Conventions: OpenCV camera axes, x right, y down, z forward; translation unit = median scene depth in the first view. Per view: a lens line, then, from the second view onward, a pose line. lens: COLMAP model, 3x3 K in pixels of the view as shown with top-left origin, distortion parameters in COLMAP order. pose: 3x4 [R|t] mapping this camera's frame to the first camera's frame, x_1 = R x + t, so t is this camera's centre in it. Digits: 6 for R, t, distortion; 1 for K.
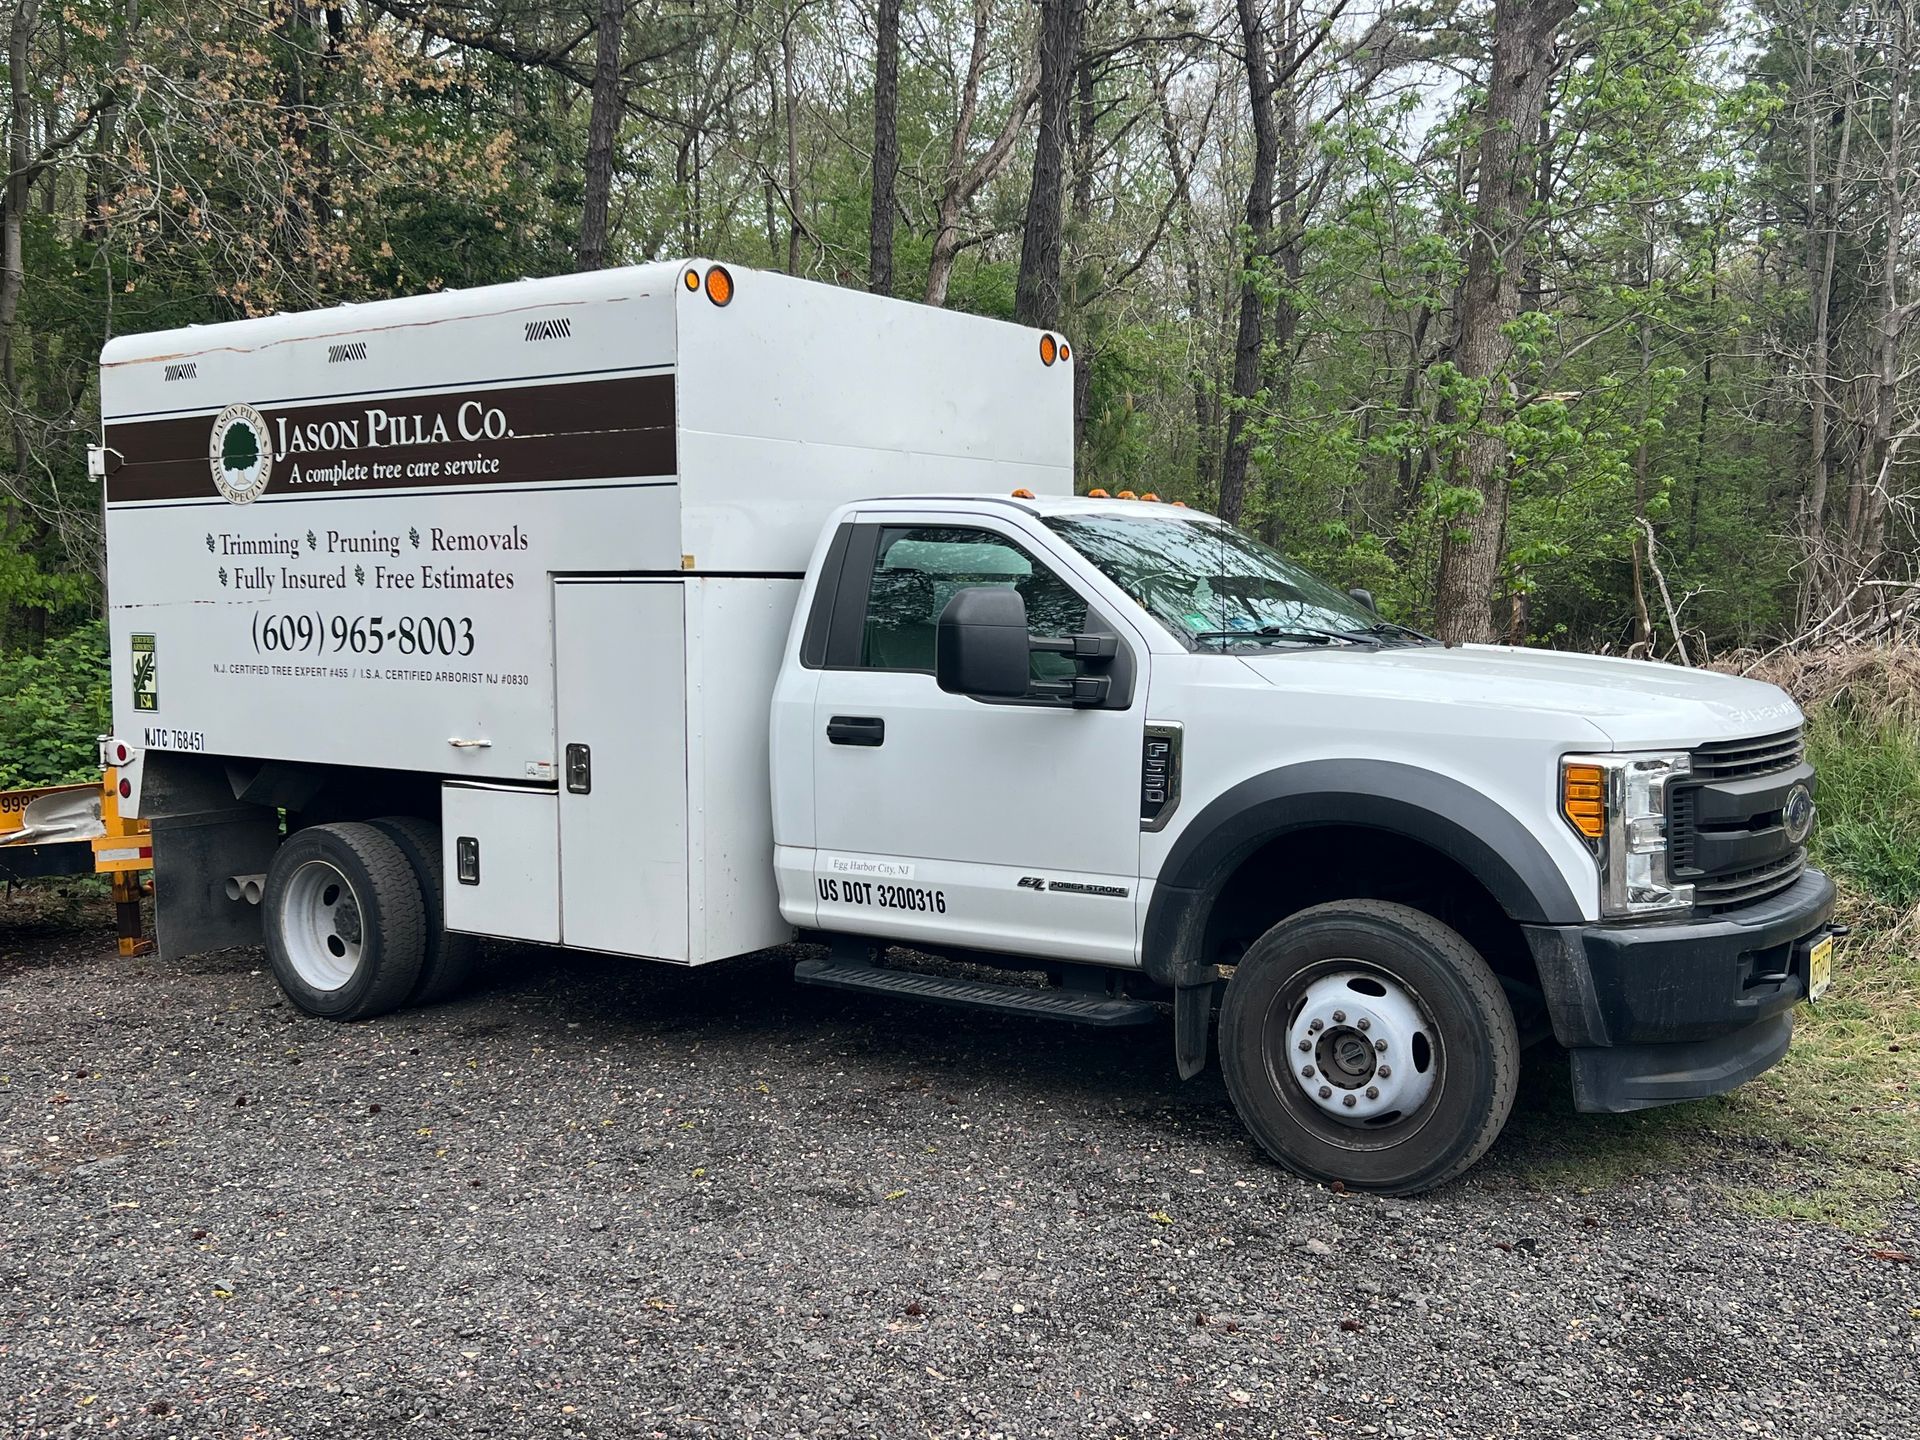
lens RADIAL K [[1909.5, 0, 960.0], [0, 1909.5, 720.0], [0, 0, 1]] dist [-0.006494, -0.012554]
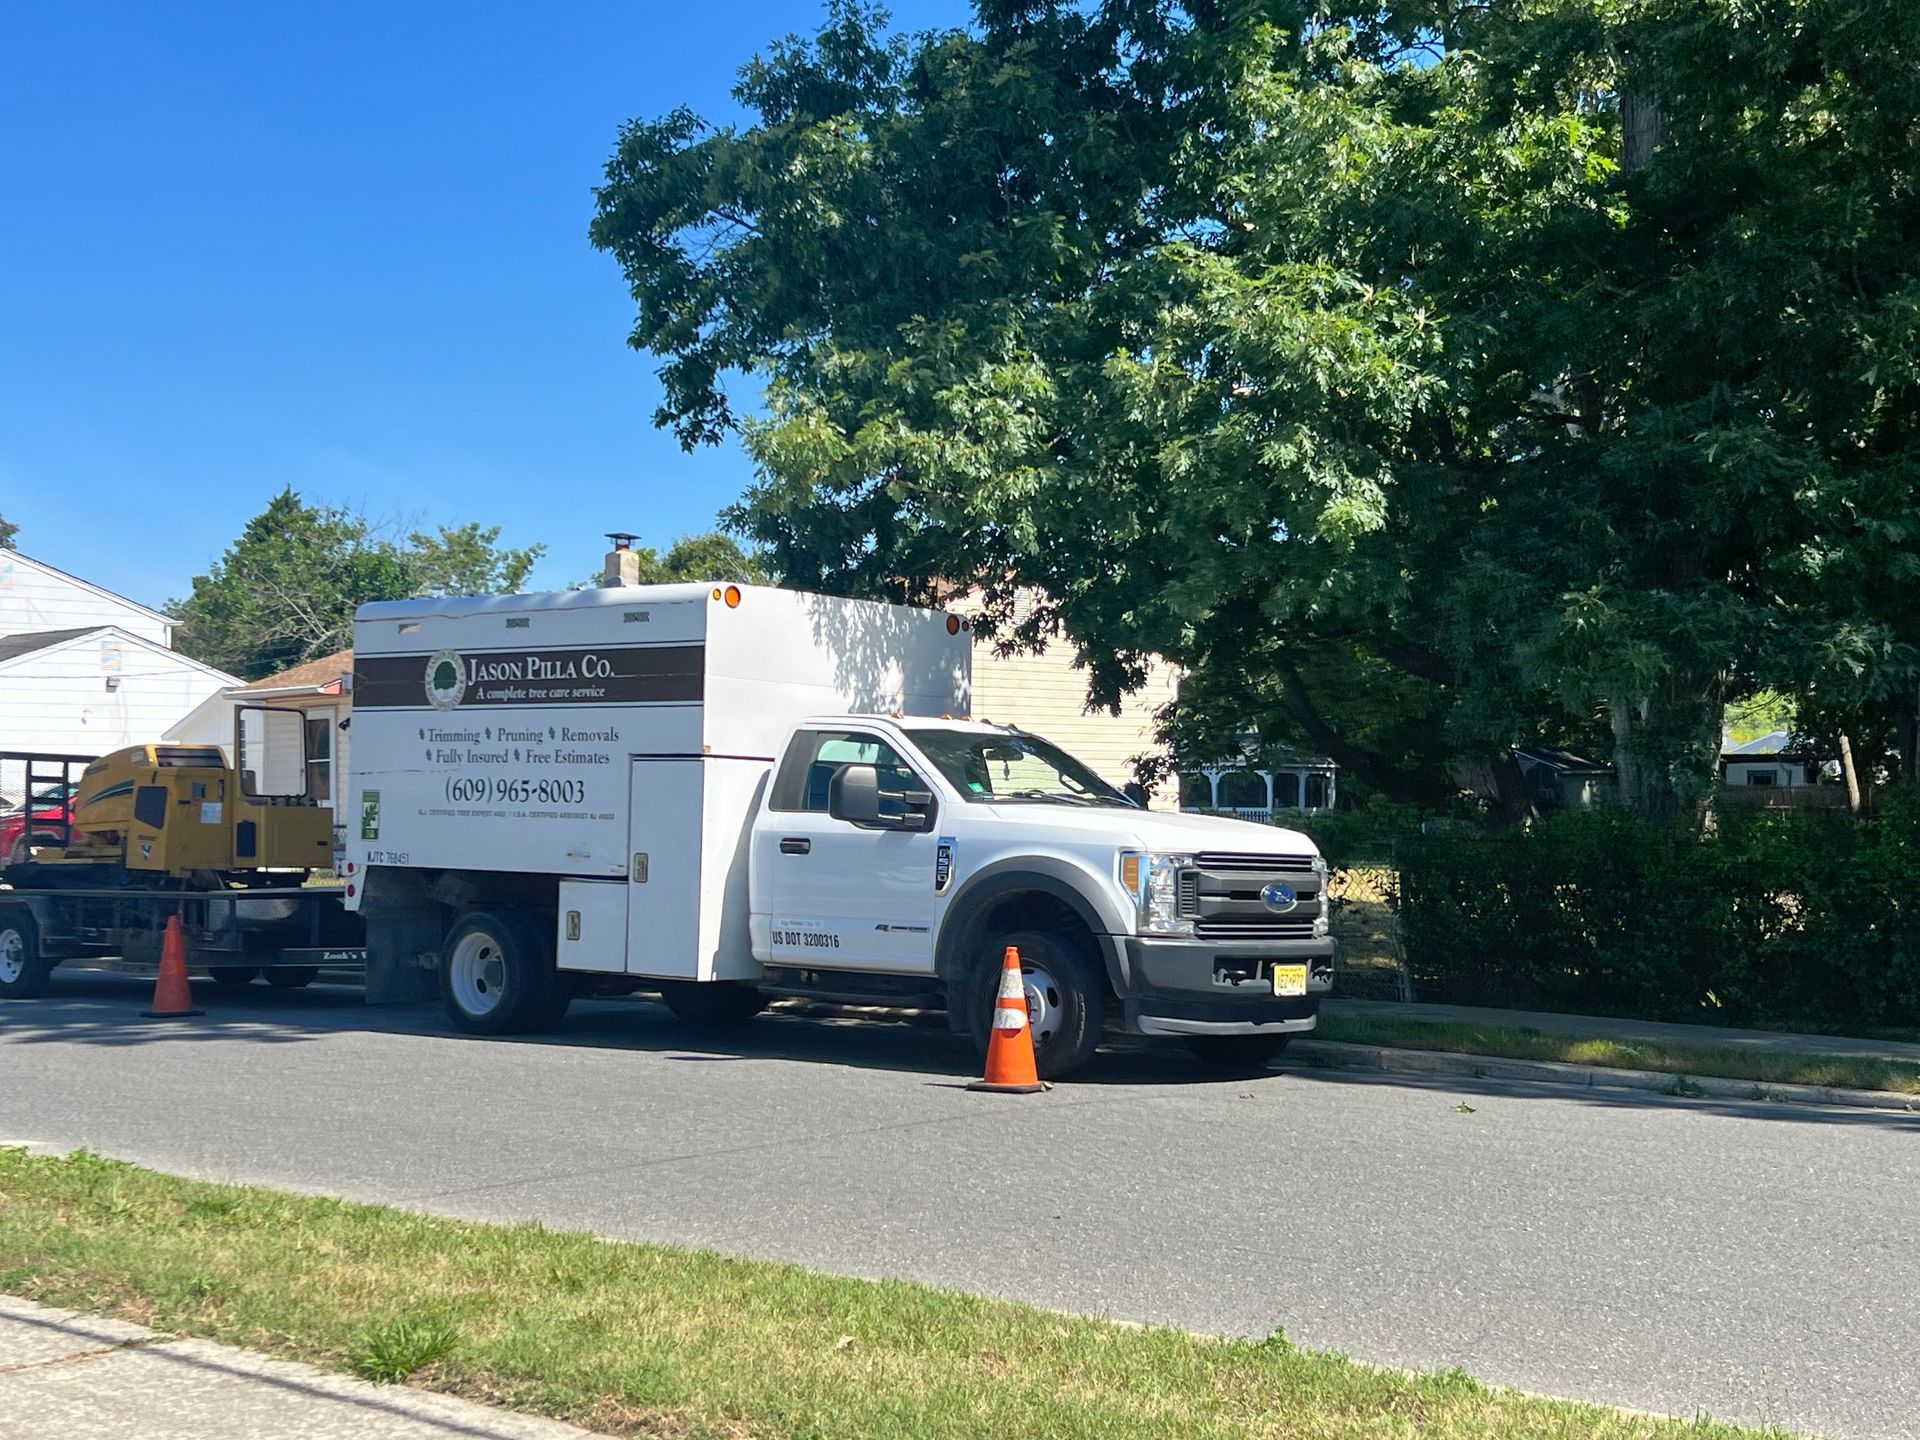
lens RADIAL K [[2470.2, 0, 960.0], [0, 2470.2, 720.0], [0, 0, 1]] dist [0.019546, 0.046443]
pose [[0.996717, 0.027599, -0.076109, 0.237994], [-0.036448, 0.992411, -0.117442, 0.135493], [0.072290, 0.119830, 0.990159, -1.130873]]
